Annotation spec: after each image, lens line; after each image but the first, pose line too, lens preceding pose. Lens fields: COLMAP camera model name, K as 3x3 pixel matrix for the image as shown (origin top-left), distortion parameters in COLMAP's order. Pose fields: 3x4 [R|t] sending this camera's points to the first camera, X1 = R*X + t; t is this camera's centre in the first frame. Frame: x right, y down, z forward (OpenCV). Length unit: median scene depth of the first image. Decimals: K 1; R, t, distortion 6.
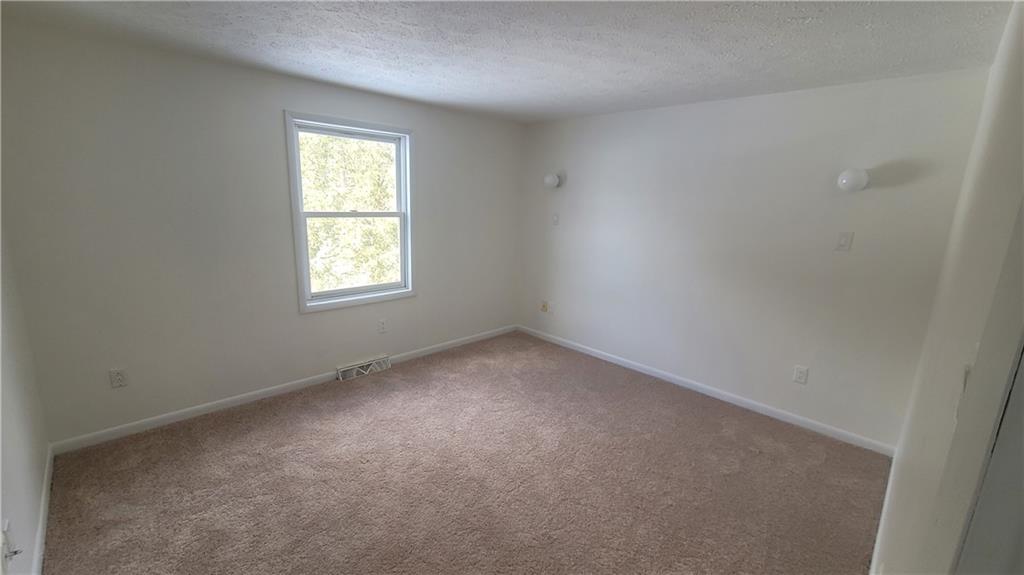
lens RADIAL K [[424.5, 0, 515.6], [0, 424.5, 289.3], [0, 0, 1]] dist [-0.003033, 0.000305]
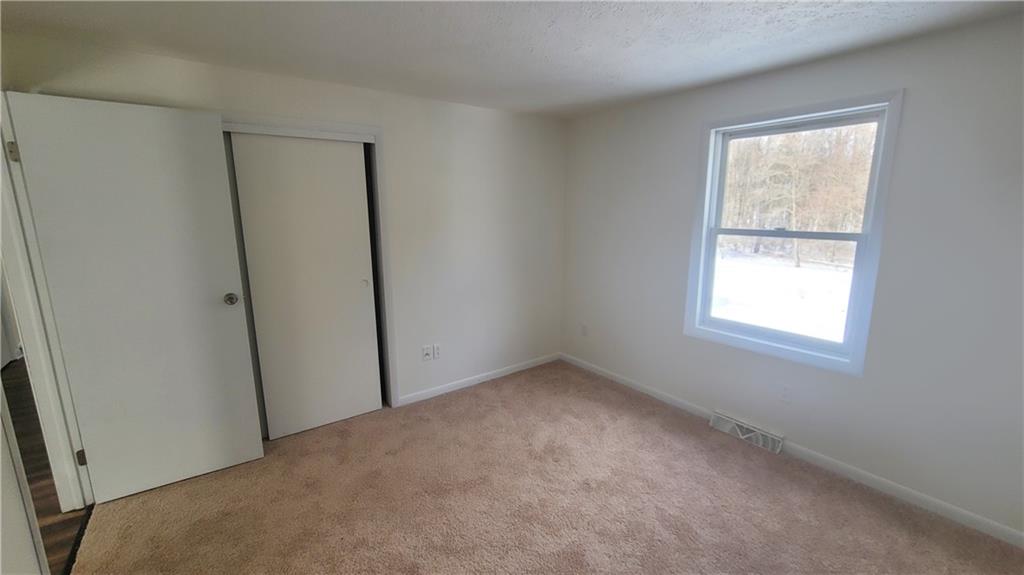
lens RADIAL K [[424.5, 0, 515.6], [0, 424.5, 289.3], [0, 0, 1]] dist [-0.003033, 0.000305]
pose [[-0.140602, 0.150977, -0.978487, 0.451642], [-0.212503, 0.960670, 0.178763, -0.119661], [0.966992, 0.233066, -0.102989, 0.664633]]
